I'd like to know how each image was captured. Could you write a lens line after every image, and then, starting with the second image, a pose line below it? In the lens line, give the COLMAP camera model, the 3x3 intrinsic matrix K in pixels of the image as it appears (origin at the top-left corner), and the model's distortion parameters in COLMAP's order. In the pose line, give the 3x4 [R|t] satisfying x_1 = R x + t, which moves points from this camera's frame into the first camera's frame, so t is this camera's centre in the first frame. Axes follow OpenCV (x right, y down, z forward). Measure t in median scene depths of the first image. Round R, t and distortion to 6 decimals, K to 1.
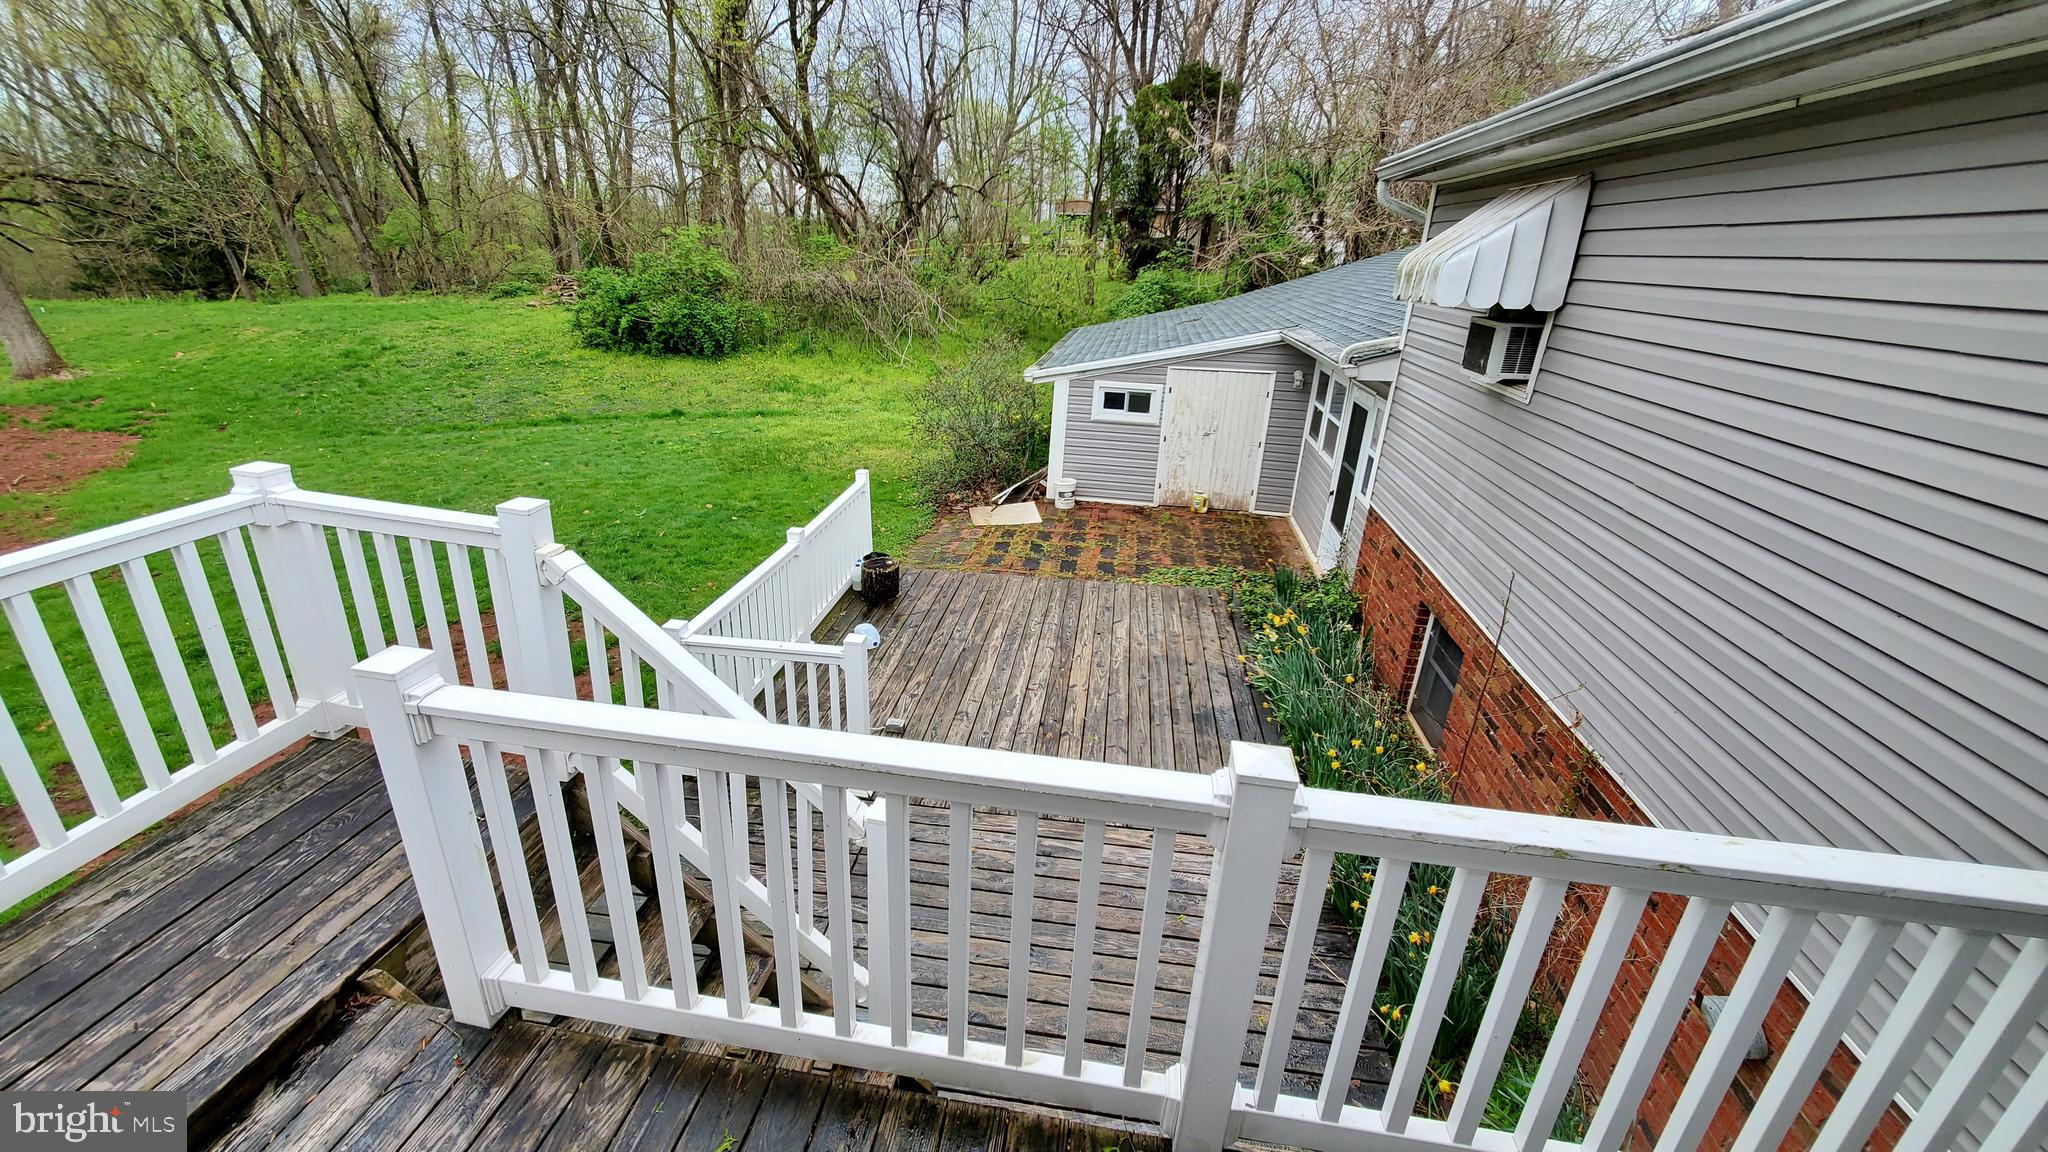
lens RADIAL K [[808.5, 0, 1002.3], [0, 808.5, 571.4], [0, 0, 1]] dist [-0.000554, -0.000336]
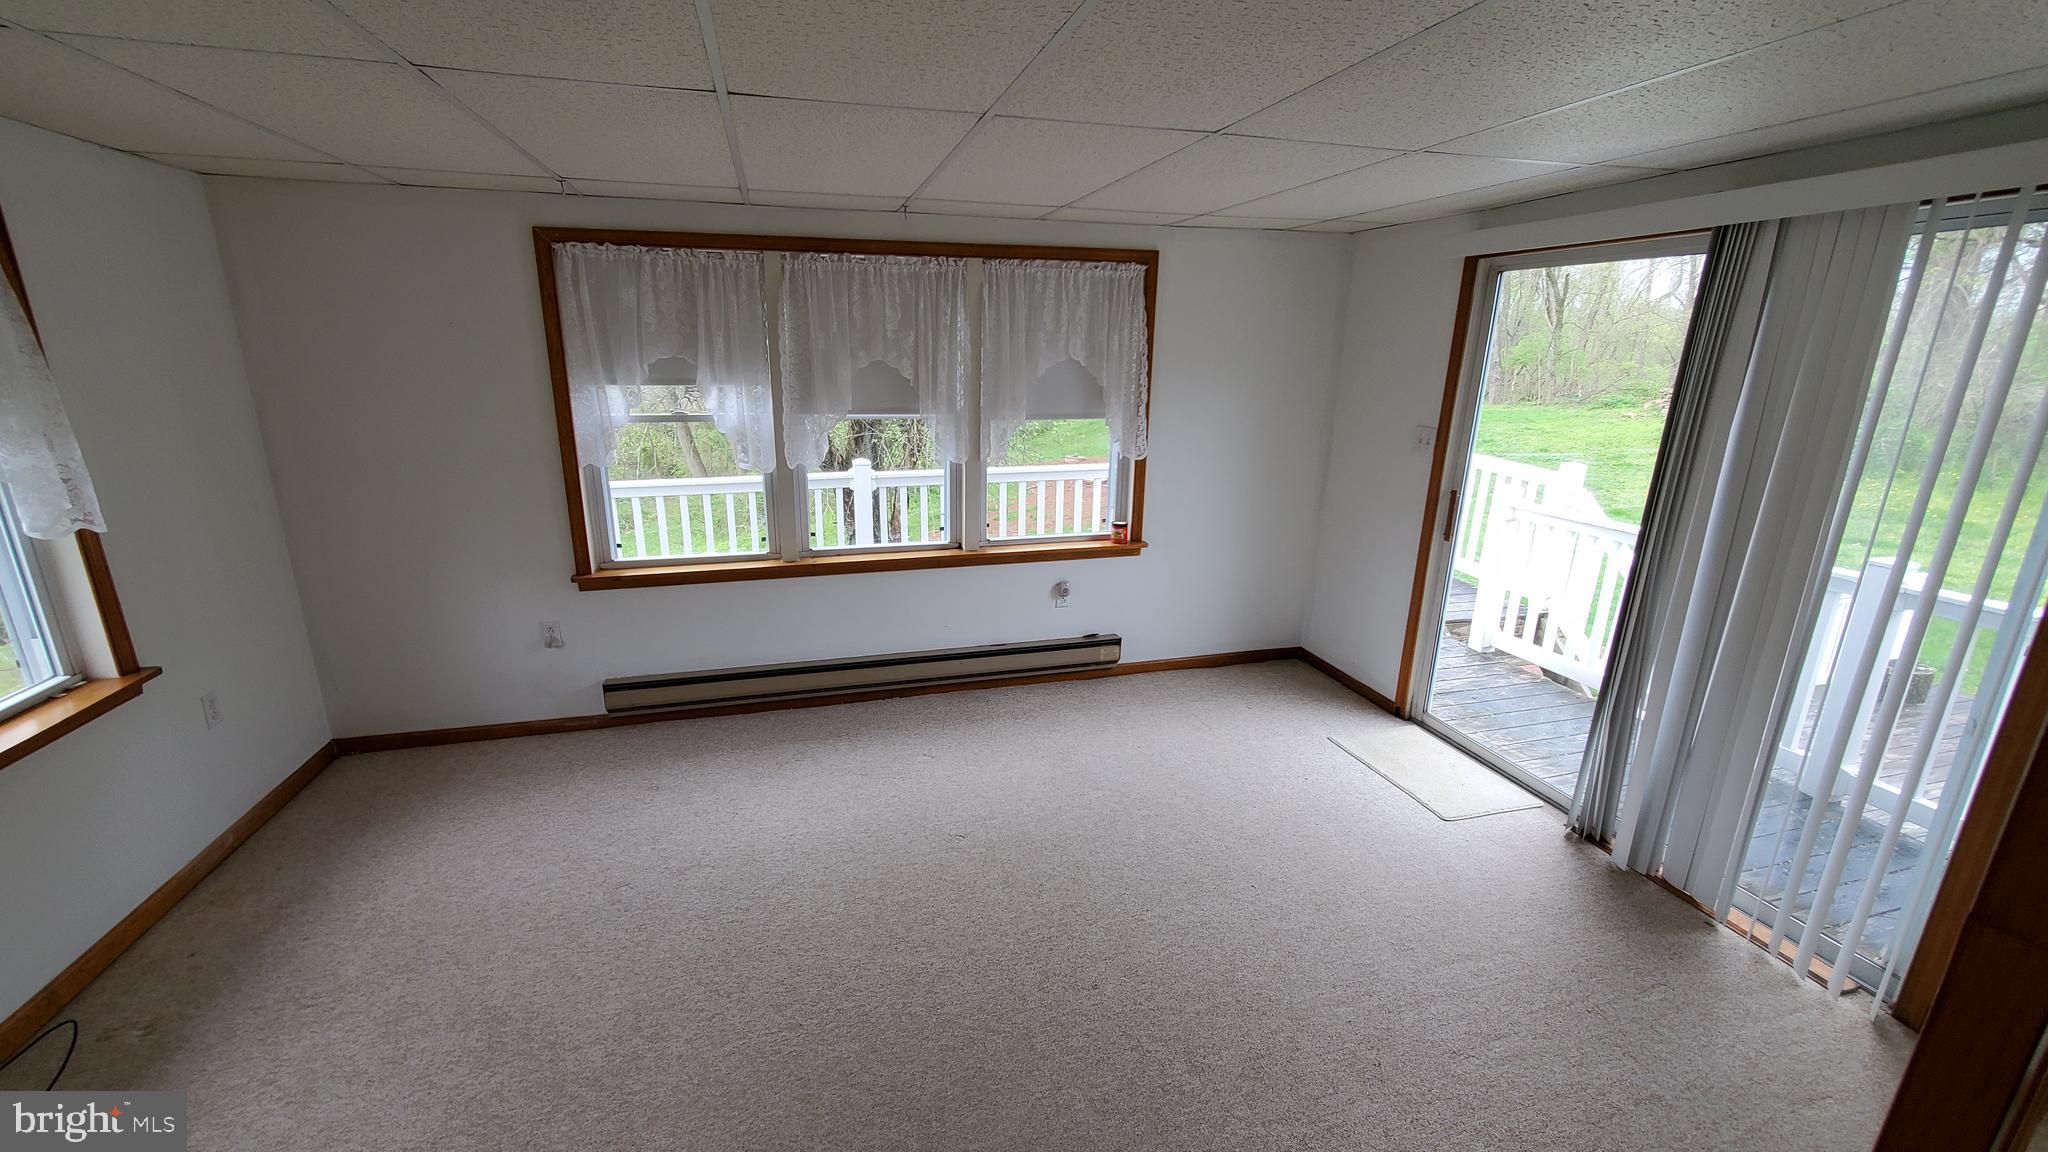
lens RADIAL K [[808.5, 0, 1002.3], [0, 808.5, 571.4], [0, 0, 1]] dist [-0.000554, -0.000336]
pose [[0.400304, 0.217234, -0.890262, 0.281391], [-0.334168, 0.939204, 0.078919, 0.193065], [0.853281, 0.265905, 0.448559, -0.431464]]
